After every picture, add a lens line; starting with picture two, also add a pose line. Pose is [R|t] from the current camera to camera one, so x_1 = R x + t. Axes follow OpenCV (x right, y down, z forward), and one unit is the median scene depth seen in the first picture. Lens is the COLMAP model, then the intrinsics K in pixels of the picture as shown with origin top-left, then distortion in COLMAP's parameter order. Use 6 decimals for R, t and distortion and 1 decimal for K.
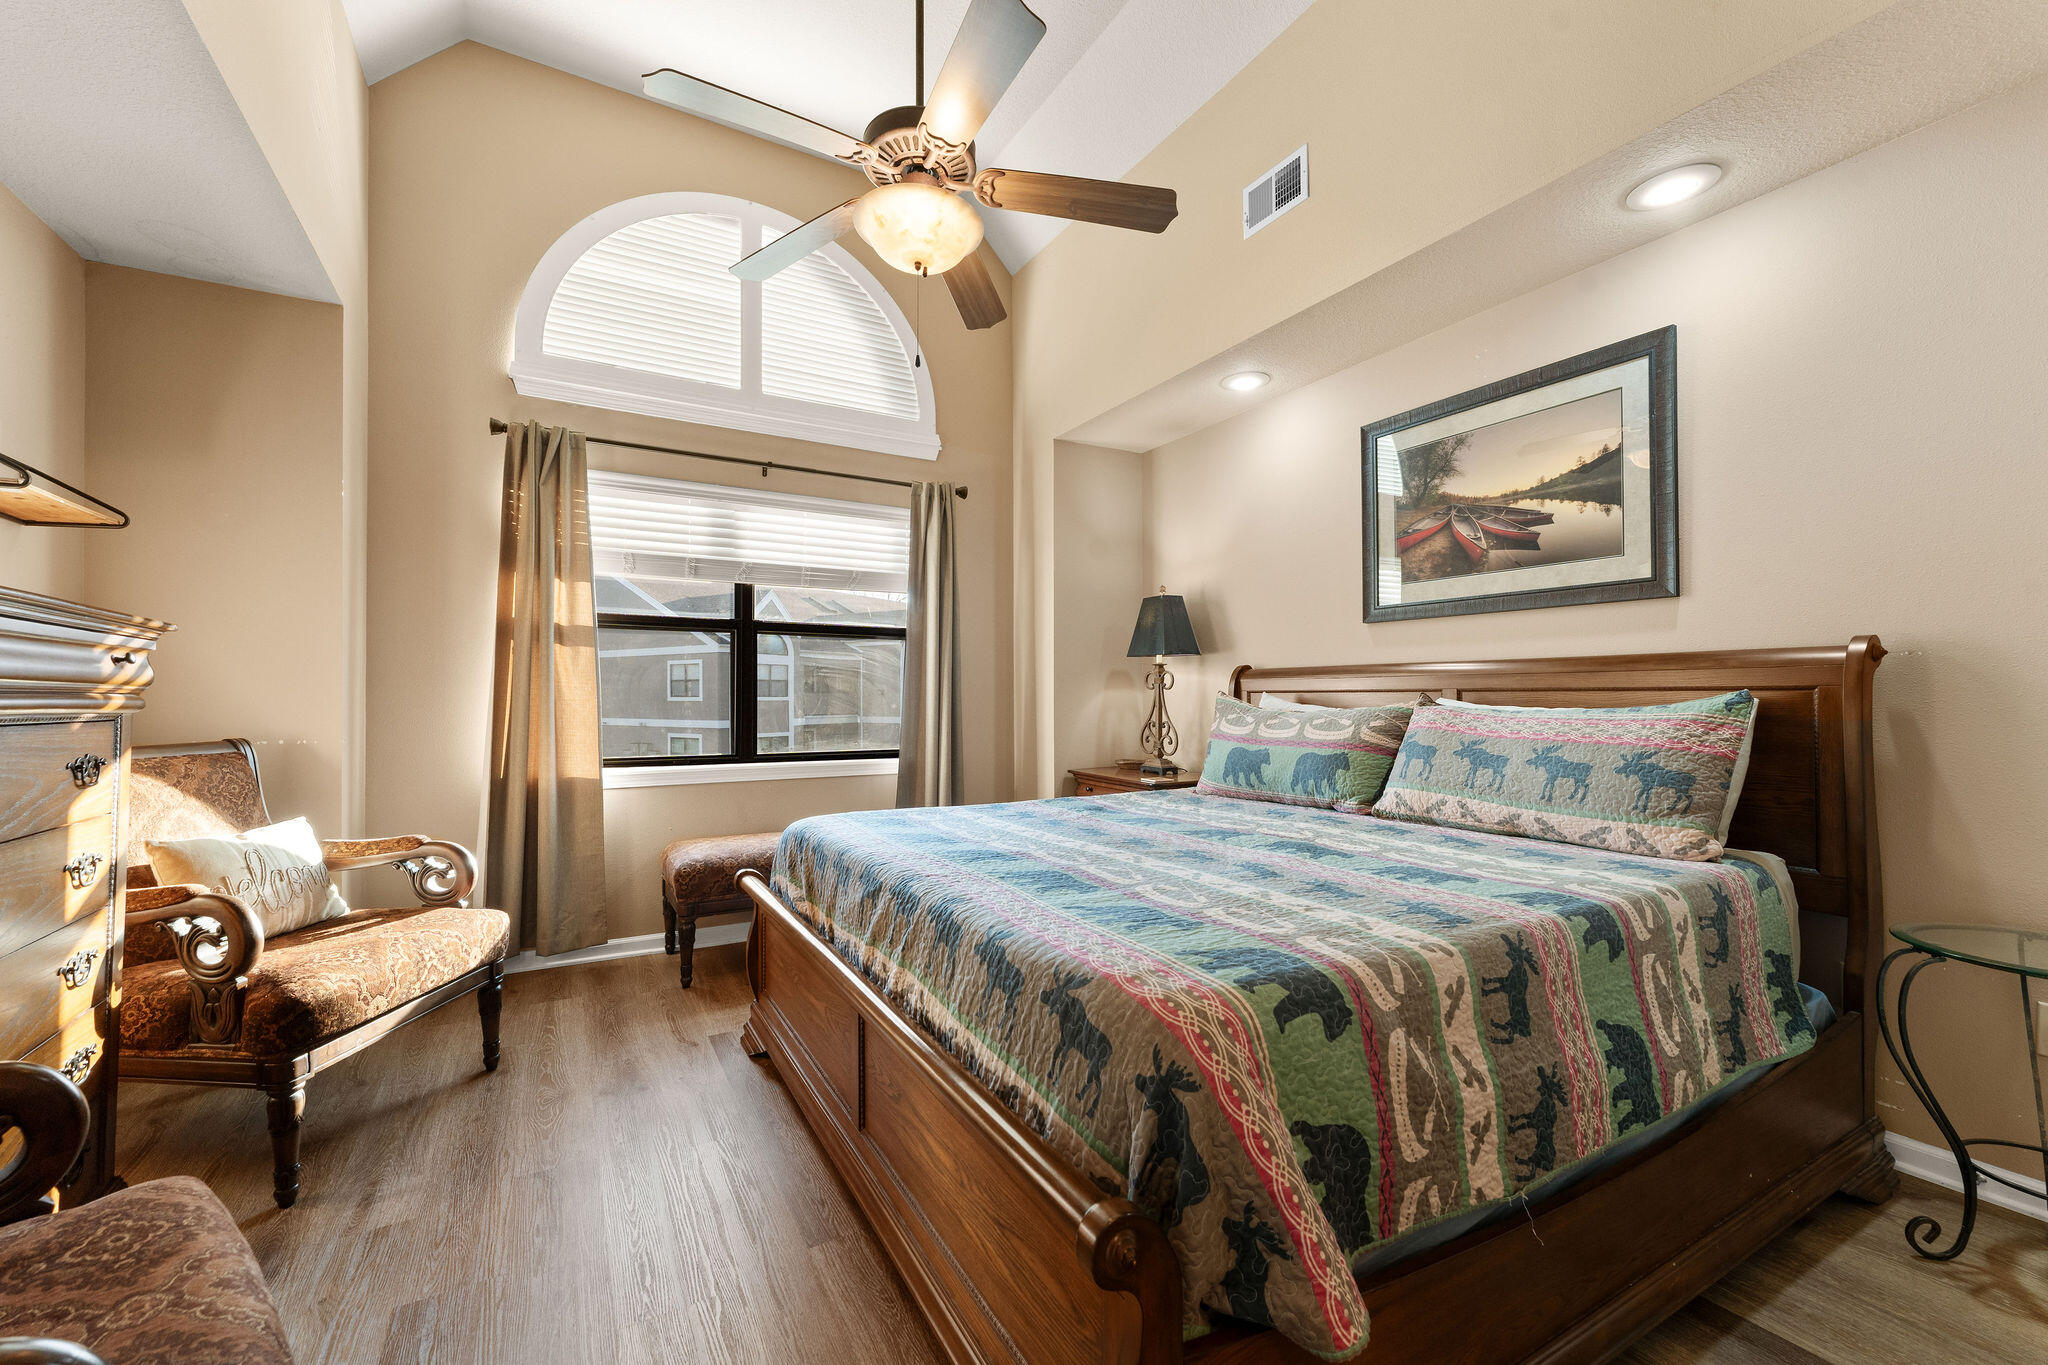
lens RADIAL K [[811.1, 0, 1017.3], [0, 811.1, 689.1], [0, 0, 1]] dist [-0.000806, -0.000168]
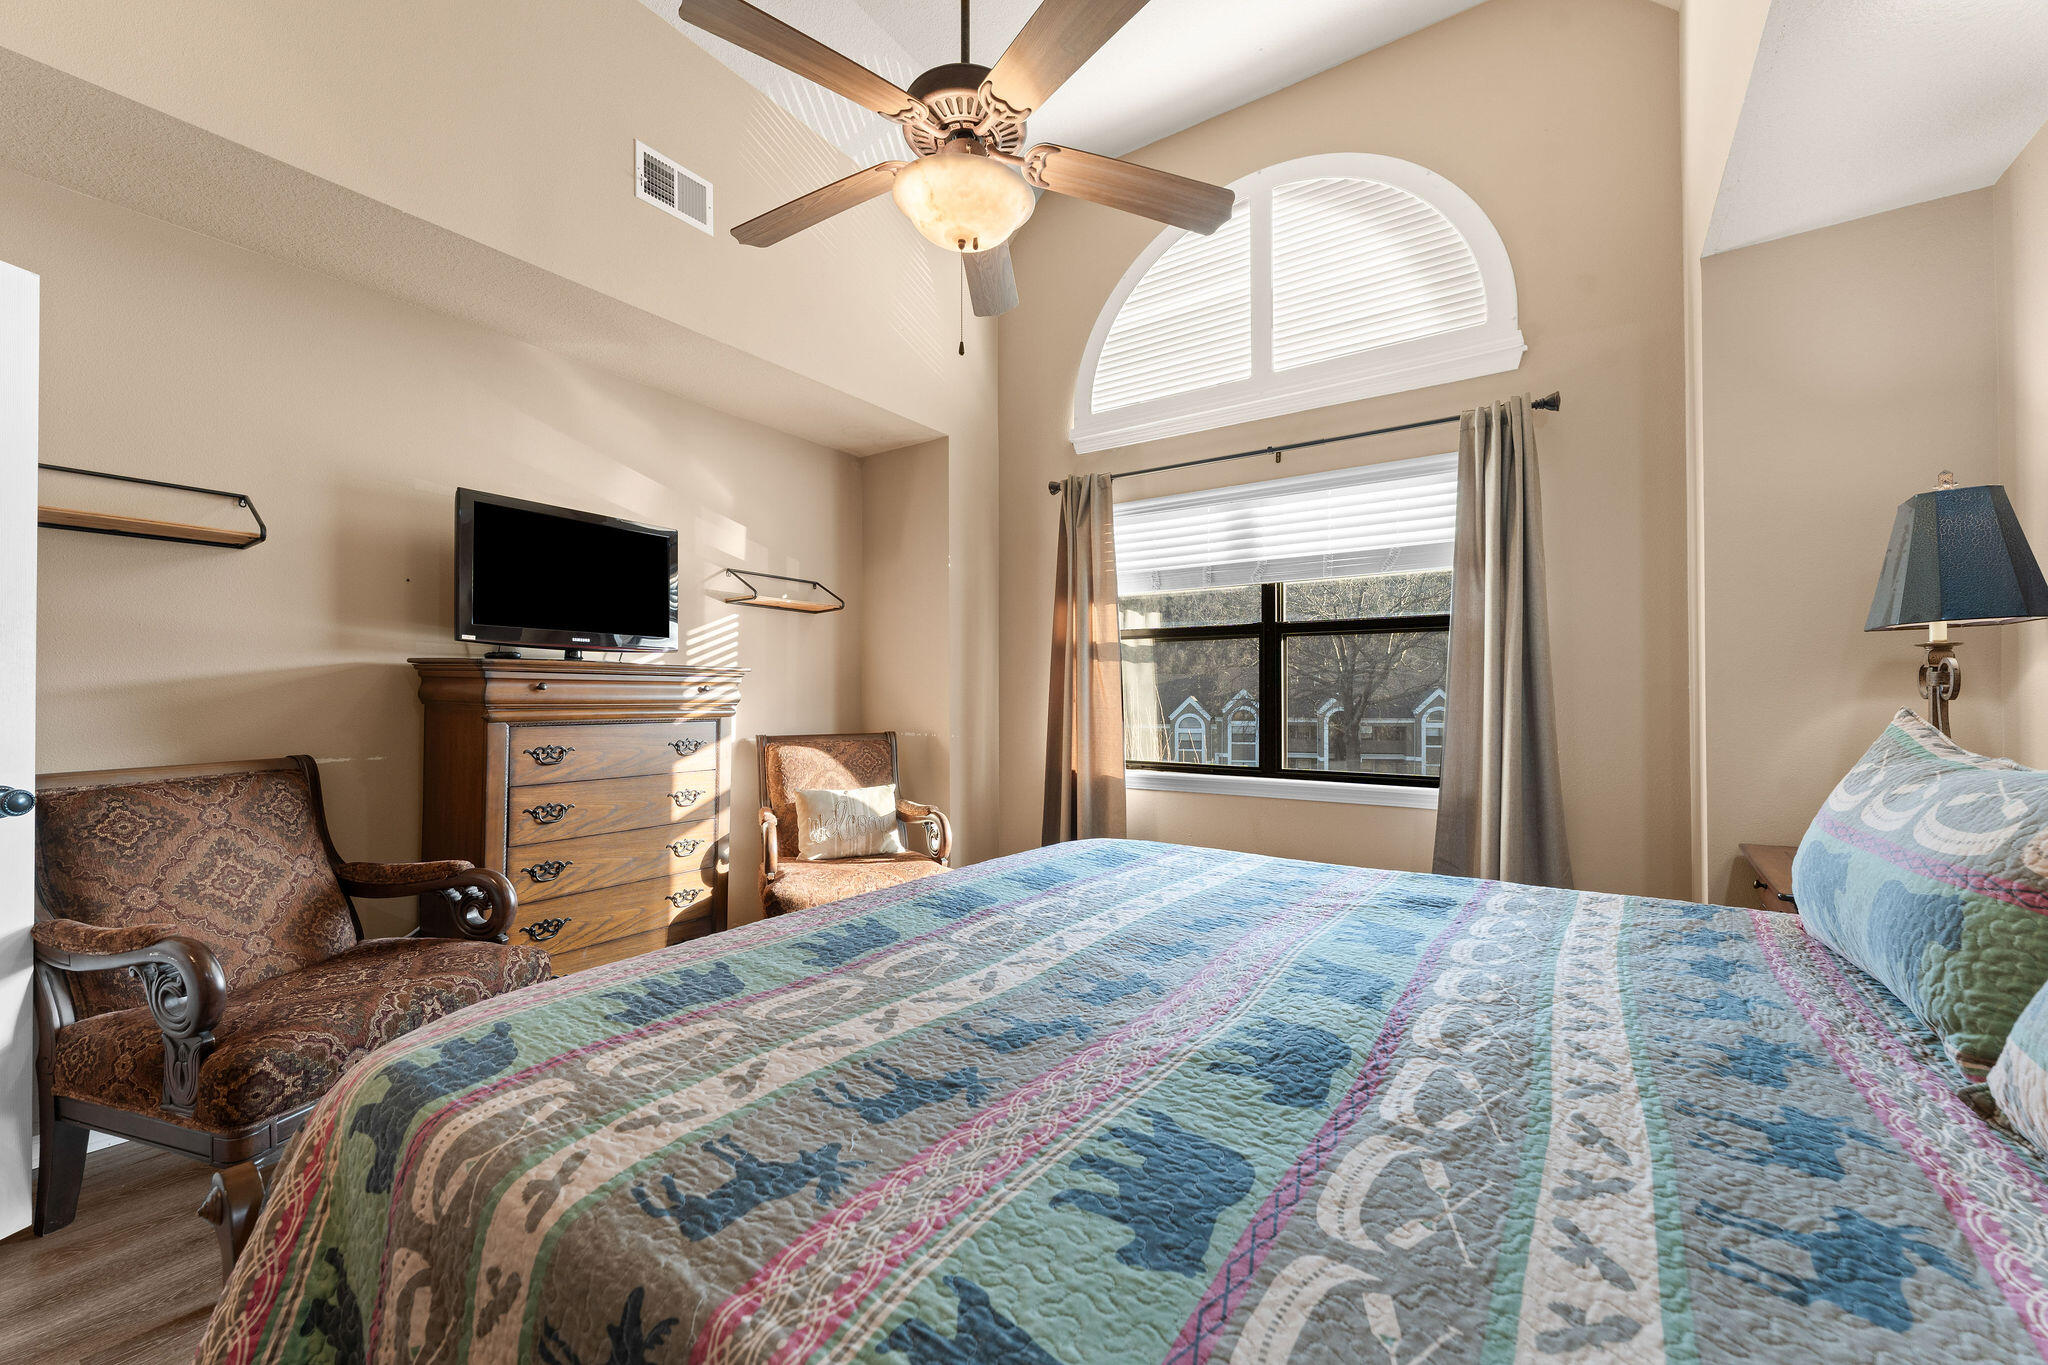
lens RADIAL K [[811.1, 0, 1017.3], [0, 811.1, 689.1], [0, 0, 1]] dist [-0.000806, -0.000168]
pose [[0.430206, -0.008589, -0.902690, 0.428629], [0.010604, 0.999934, -0.004461, -0.009787], [0.902668, -0.007653, 0.430269, 0.390575]]
